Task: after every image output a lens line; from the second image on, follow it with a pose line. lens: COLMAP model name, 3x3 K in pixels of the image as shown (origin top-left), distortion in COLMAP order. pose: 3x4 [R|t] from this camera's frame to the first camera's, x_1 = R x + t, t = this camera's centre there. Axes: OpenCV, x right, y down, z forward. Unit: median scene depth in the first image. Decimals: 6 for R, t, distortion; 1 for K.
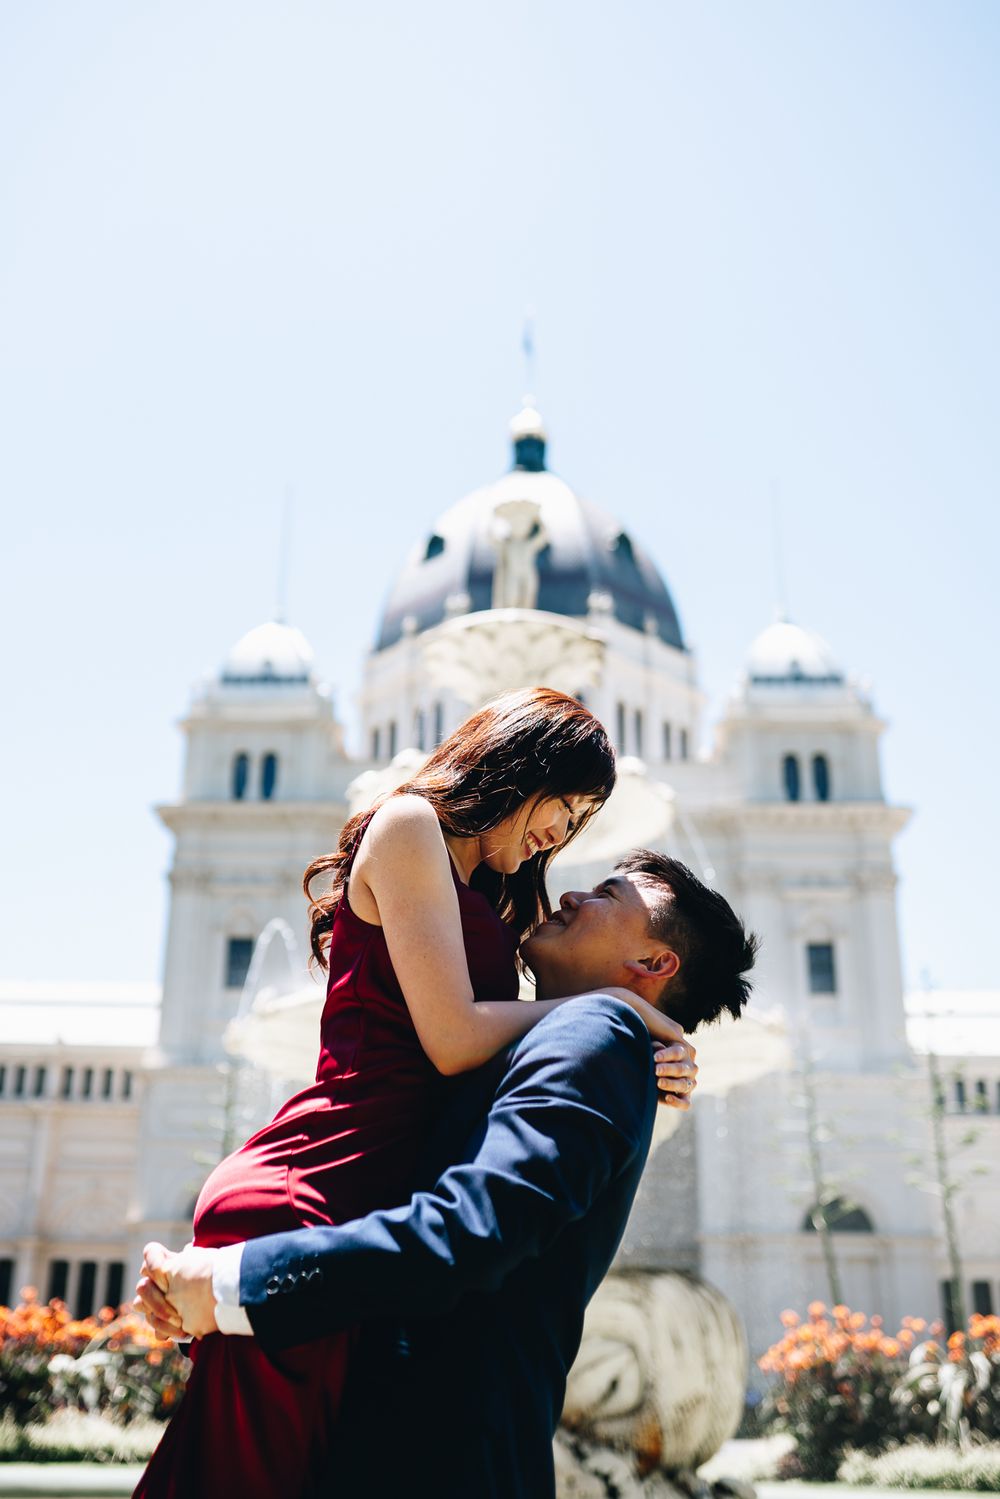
lens RADIAL K [[1245.4, 0, 500.0], [0, 1245.4, 749.5], [0, 0, 1]] dist [-0.124238, 0.097072]
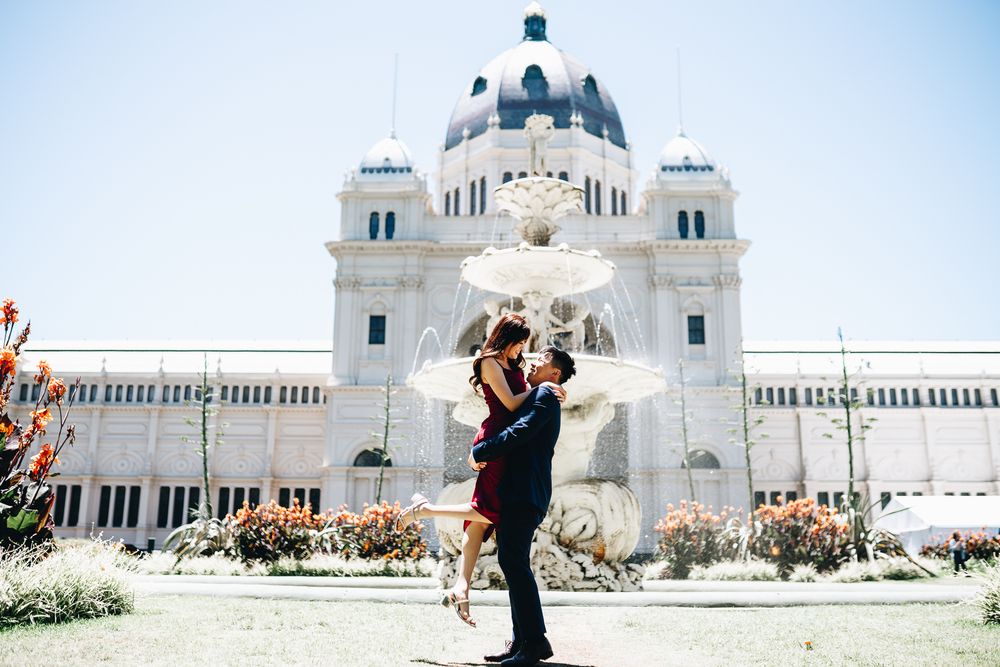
lens RADIAL K [[1015.2, 0, 500.0], [0, 1015.2, 333.5], [0, 0, 1]] dist [-0.181881, -0.000378]
pose [[0.999825, -0.010473, 0.015515, -0.053687], [0.006628, 0.973212, 0.229814, -0.160986], [-0.017507, -0.229671, 0.973111, -0.451592]]
